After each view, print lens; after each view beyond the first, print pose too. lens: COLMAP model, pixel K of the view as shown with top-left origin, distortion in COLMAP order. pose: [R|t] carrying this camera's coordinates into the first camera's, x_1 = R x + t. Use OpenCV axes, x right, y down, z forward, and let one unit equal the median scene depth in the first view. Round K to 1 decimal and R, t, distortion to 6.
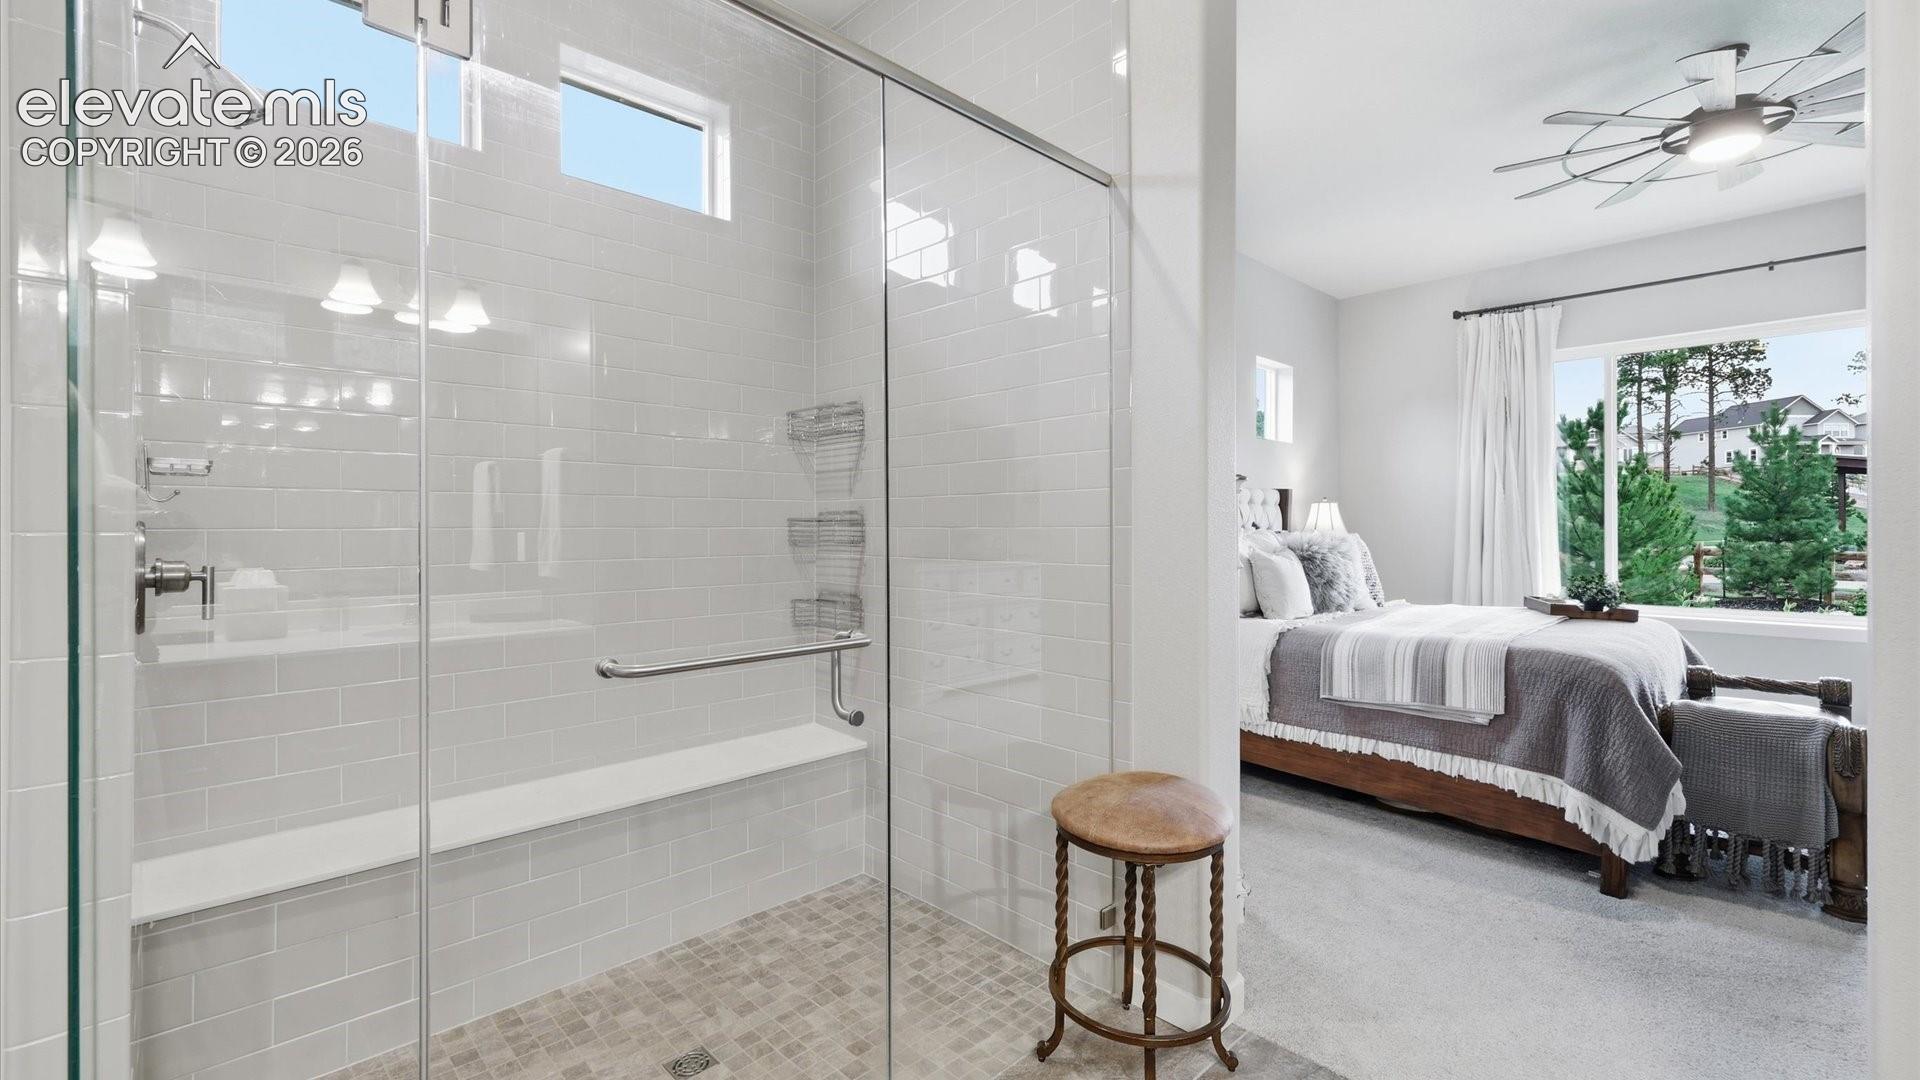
lens RADIAL K [[814.5, 0, 958.1], [0, 814.5, 530.5], [0, 0, 1]] dist [0.000948, -0.000265]
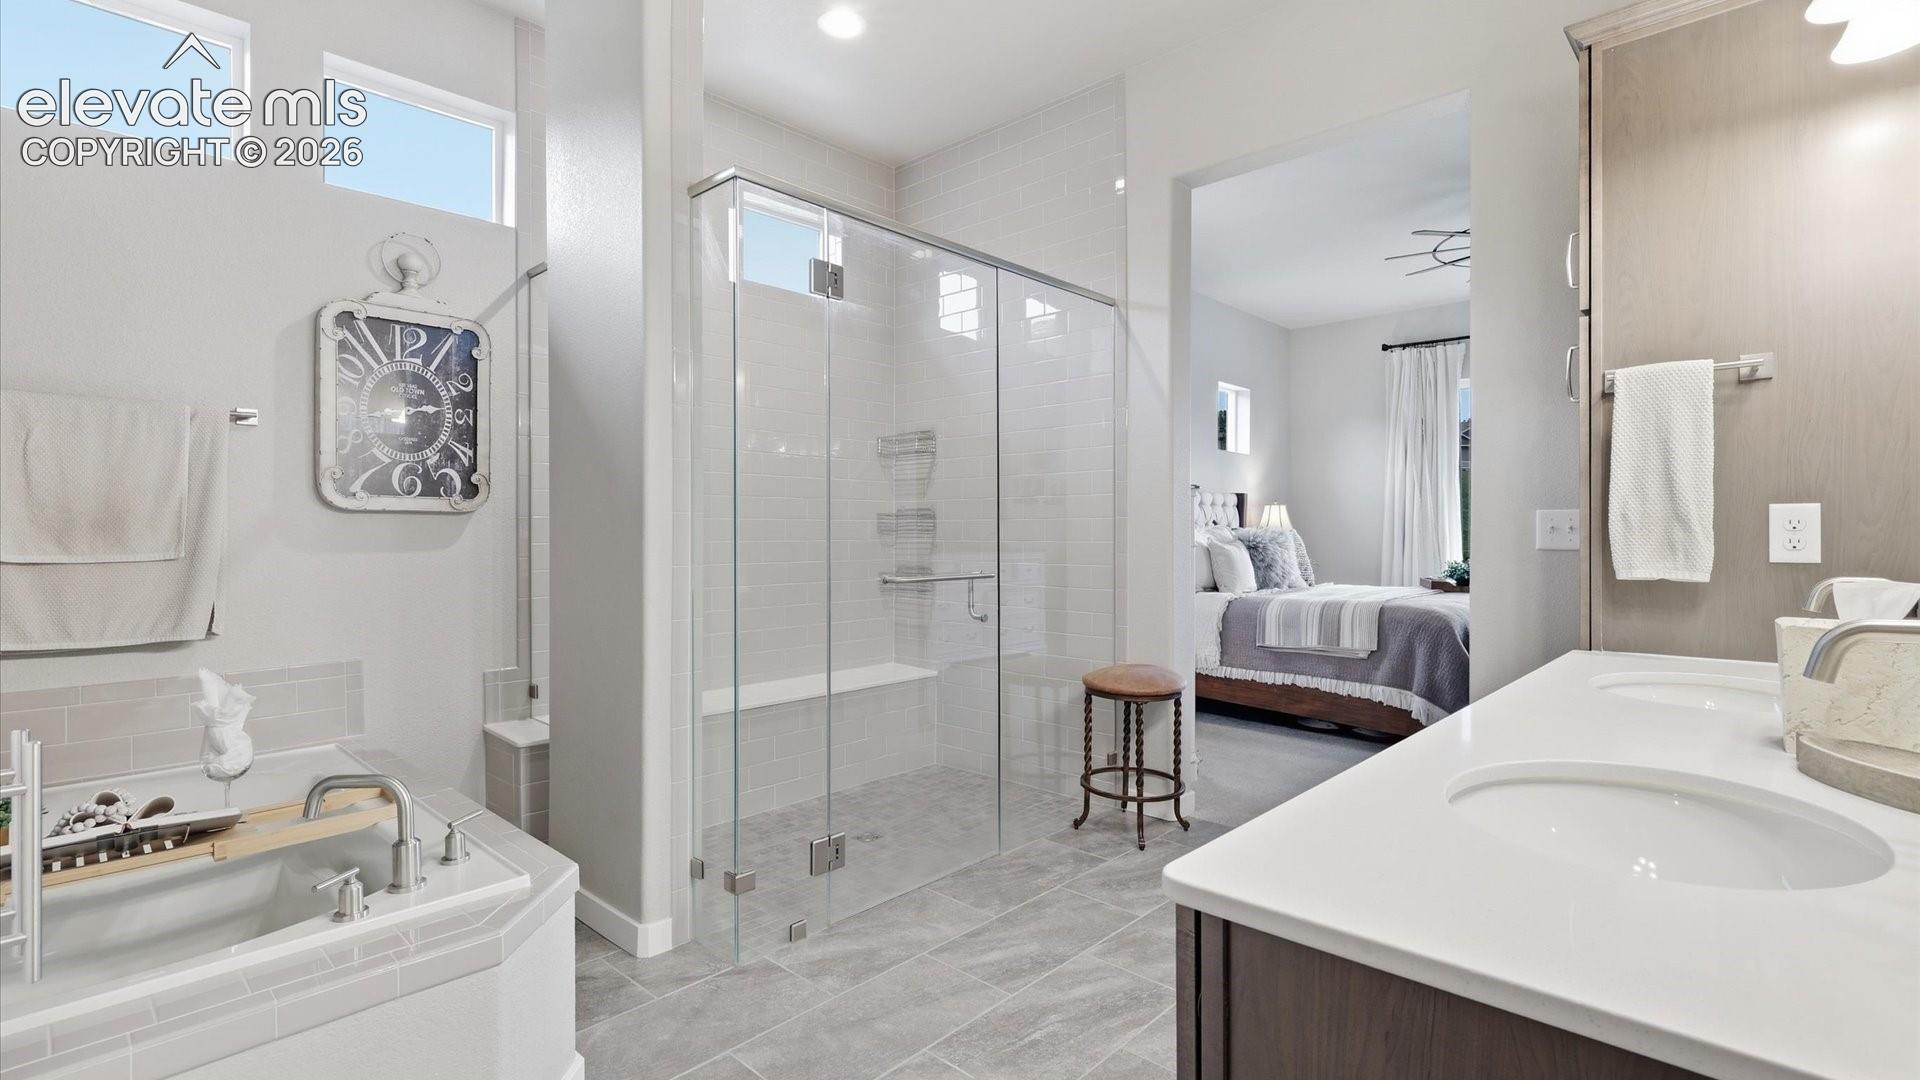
lens RADIAL K [[877.3, 0, 960.9], [0, 877.3, 534.7], [0, 0, 1]] dist [-0.000458, 0.000082]
pose [[0.998741, 0.001964, 0.050127, -0.143363], [-0.001927, 0.999998, -0.000804, 0.022217], [-0.050129, 0.000707, 0.998743, -0.508190]]
